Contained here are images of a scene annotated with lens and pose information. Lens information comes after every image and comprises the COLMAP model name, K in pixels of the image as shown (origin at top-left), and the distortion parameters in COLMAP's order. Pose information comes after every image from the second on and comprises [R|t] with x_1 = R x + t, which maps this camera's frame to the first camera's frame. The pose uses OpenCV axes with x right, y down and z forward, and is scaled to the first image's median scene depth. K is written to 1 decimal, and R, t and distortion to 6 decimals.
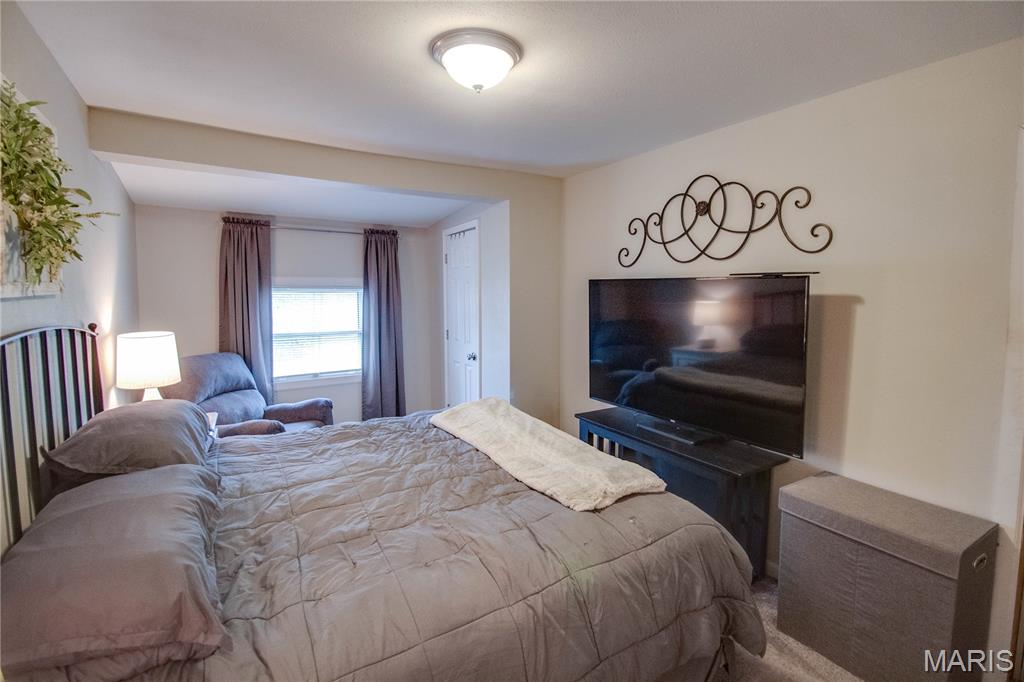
lens RADIAL K [[489.2, 0, 510.7], [0, 489.2, 334.3], [0, 0, 1]] dist [0.000044, -0.000102]
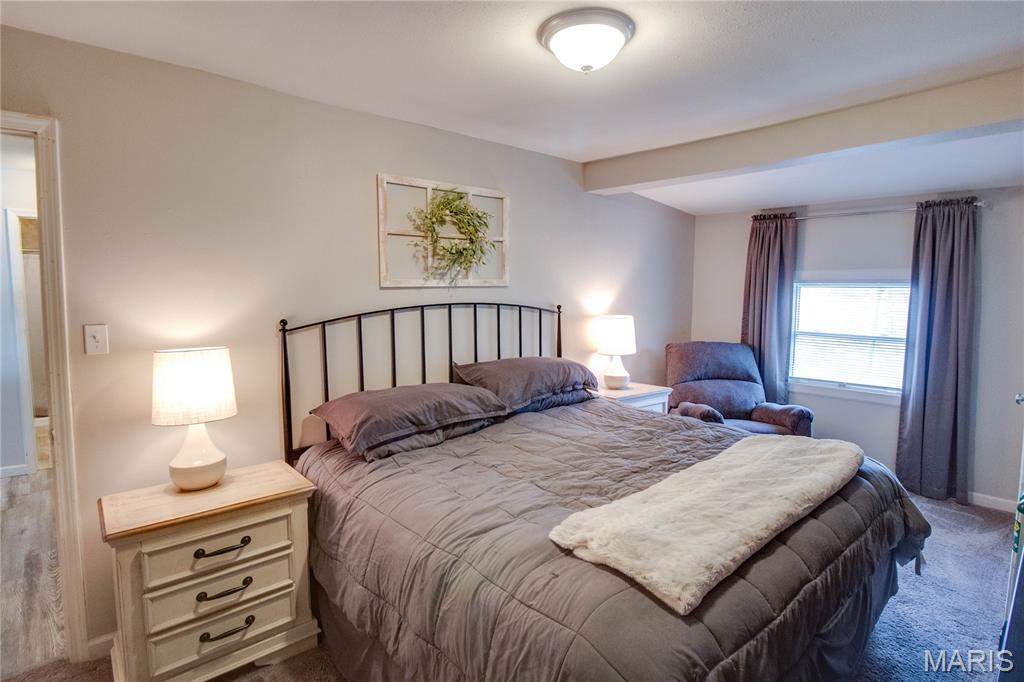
lens RADIAL K [[489.2, 0, 509.1], [0, 489.2, 345.3], [0, 0, 1]] dist [0.000044, -0.000102]
pose [[0.196483, 0.118429, -0.973329, 0.934352], [-0.091301, 0.990576, 0.102097, -0.057175], [0.976247, 0.068805, 0.205444, 0.733596]]
